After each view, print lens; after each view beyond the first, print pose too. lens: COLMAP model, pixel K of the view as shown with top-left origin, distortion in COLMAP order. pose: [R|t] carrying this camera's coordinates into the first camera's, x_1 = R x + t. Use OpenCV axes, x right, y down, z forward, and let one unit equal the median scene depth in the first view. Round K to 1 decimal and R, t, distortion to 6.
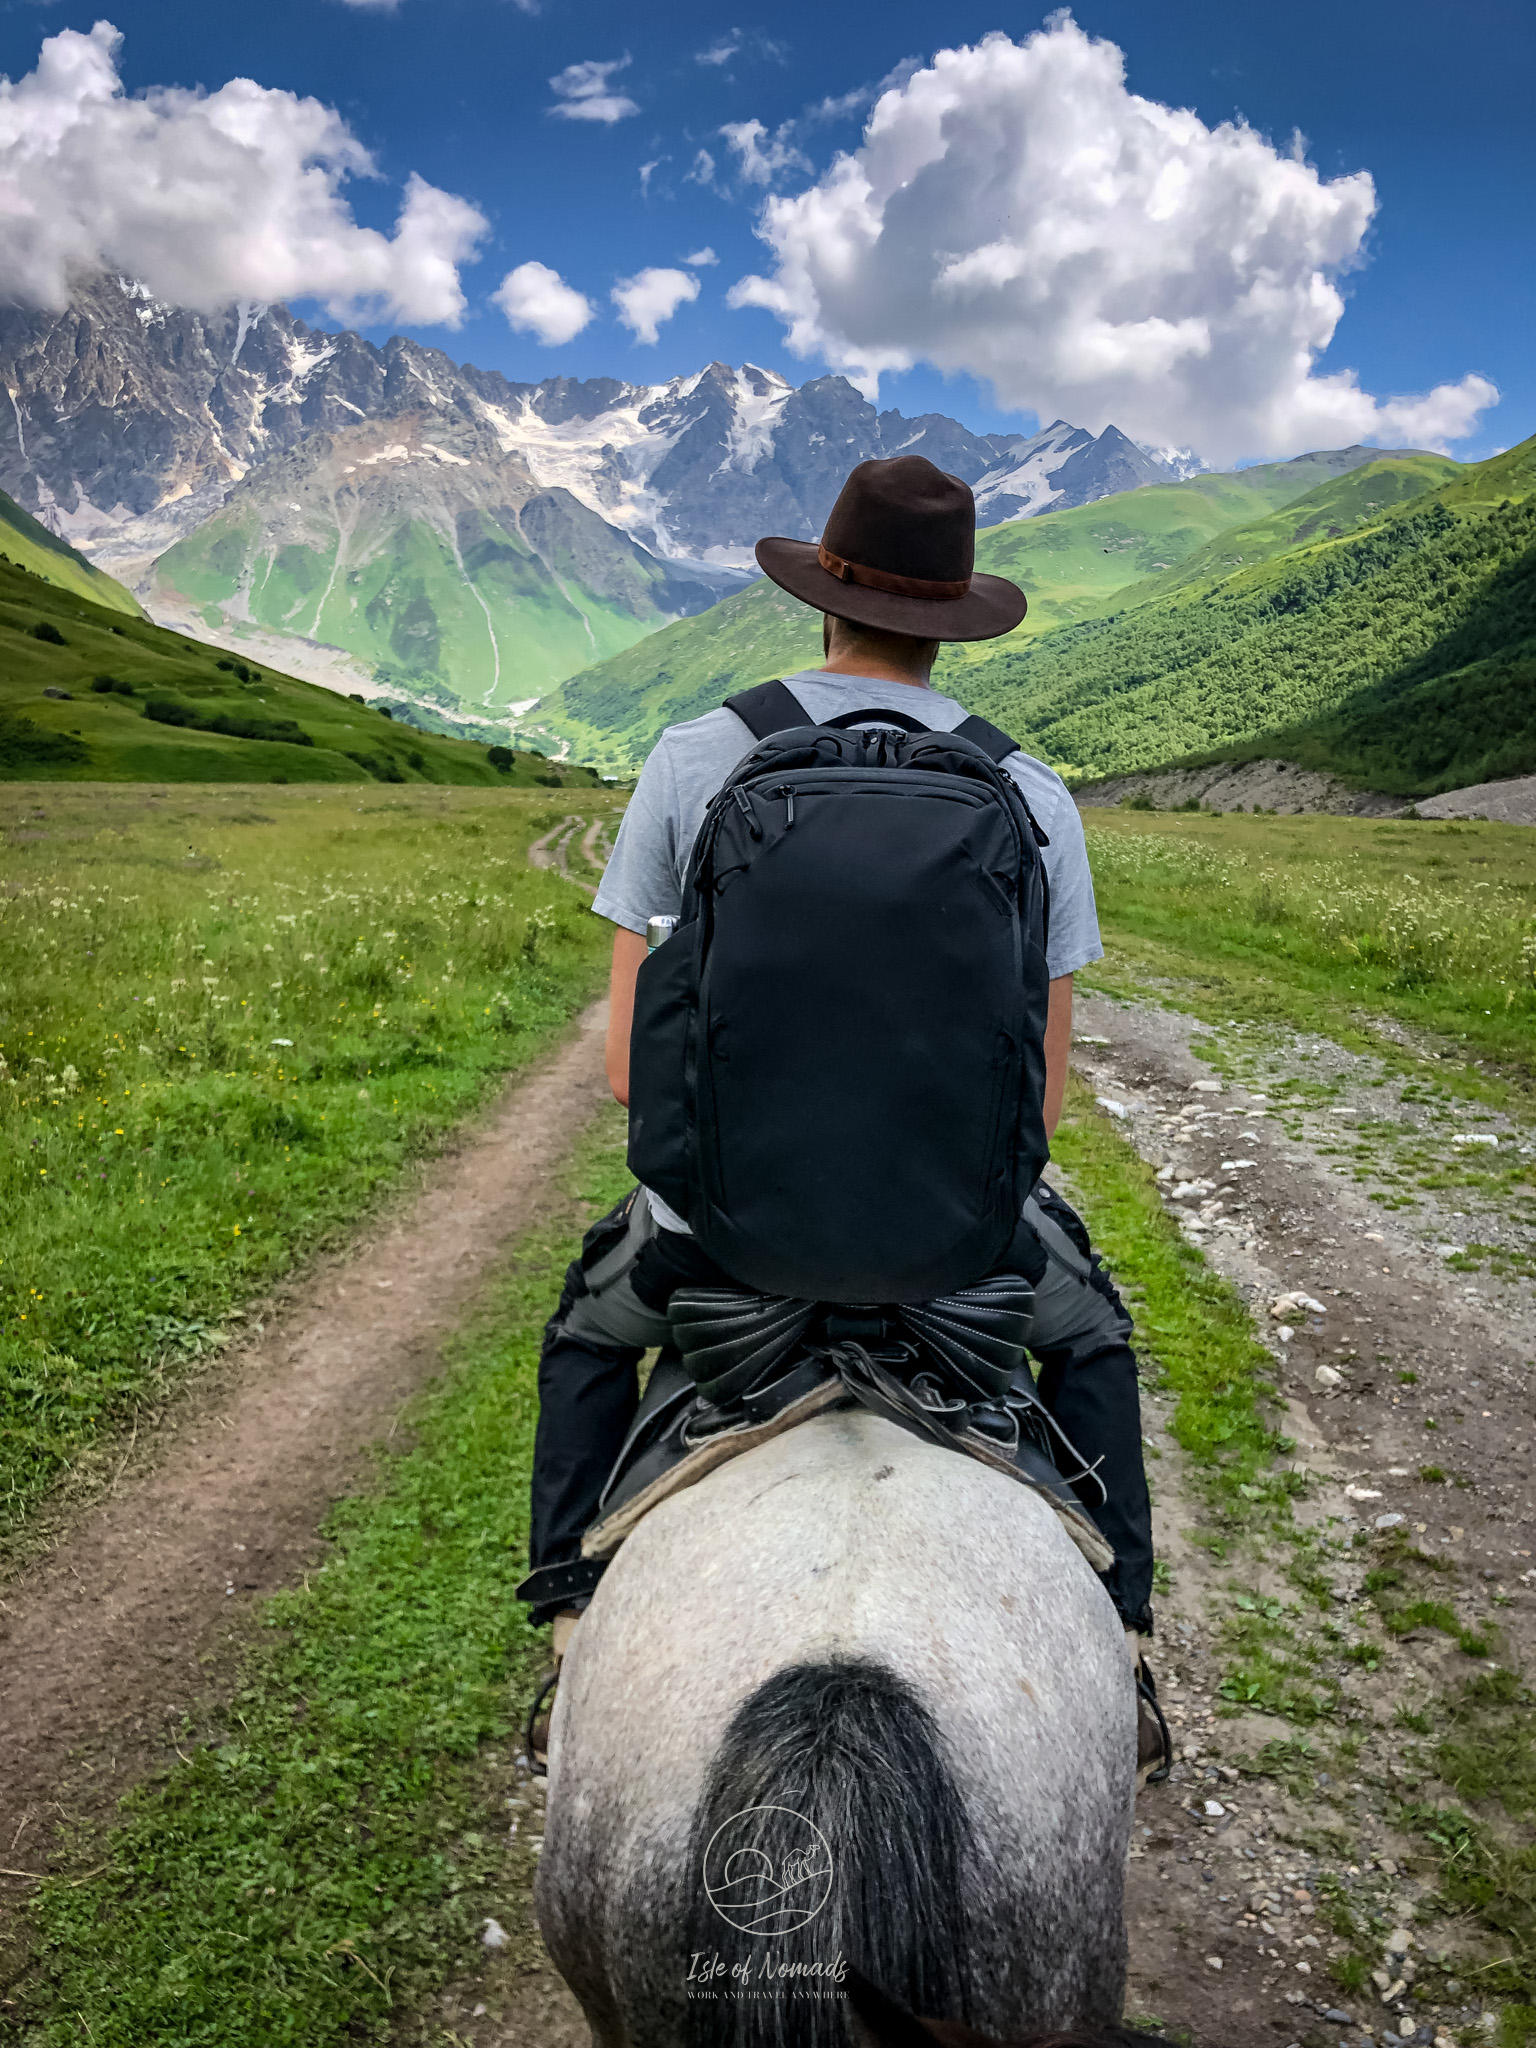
lens RADIAL K [[1709.6, 0, 768.0], [0, 1709.6, 1024.0], [0, 0, 1]] dist [-0.002927, -0.002562]
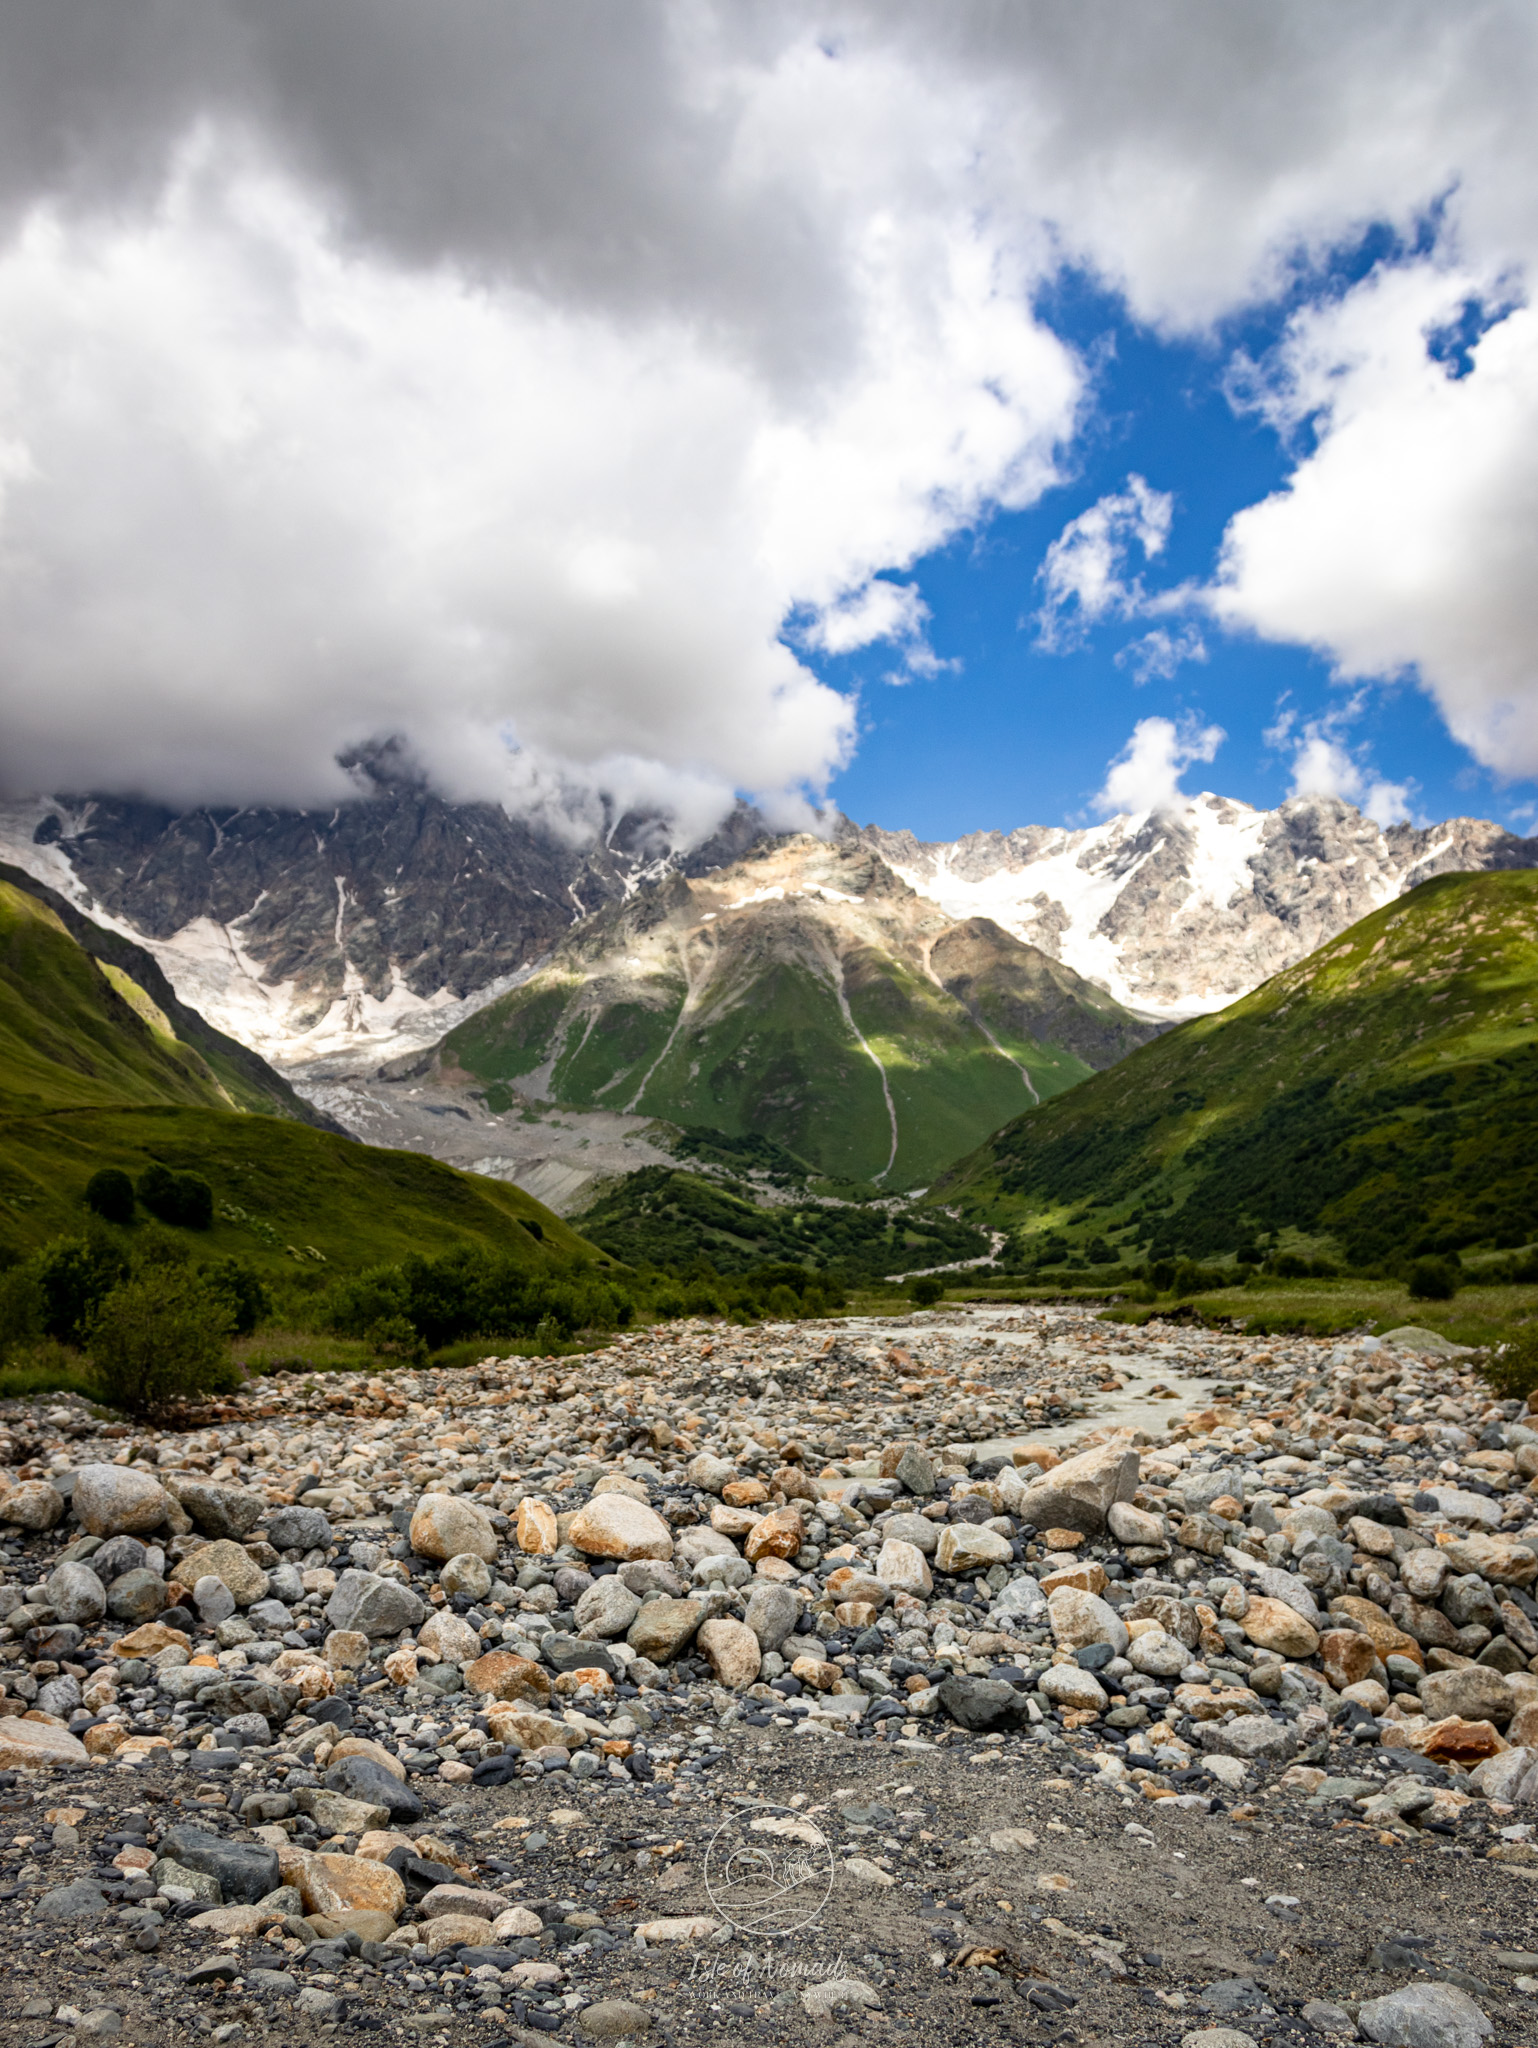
lens RADIAL K [[1723.4, 0, 769.0], [0, 1723.4, 1024.0], [0, 0, 1]] dist [-0.016085, 0.012495]
pose [[0.967381, -0.077237, -0.241263, -0.027706], [0.000958, 0.953495, -0.301406, -0.034750], [0.253323, 0.291343, 0.922468, 0.243356]]
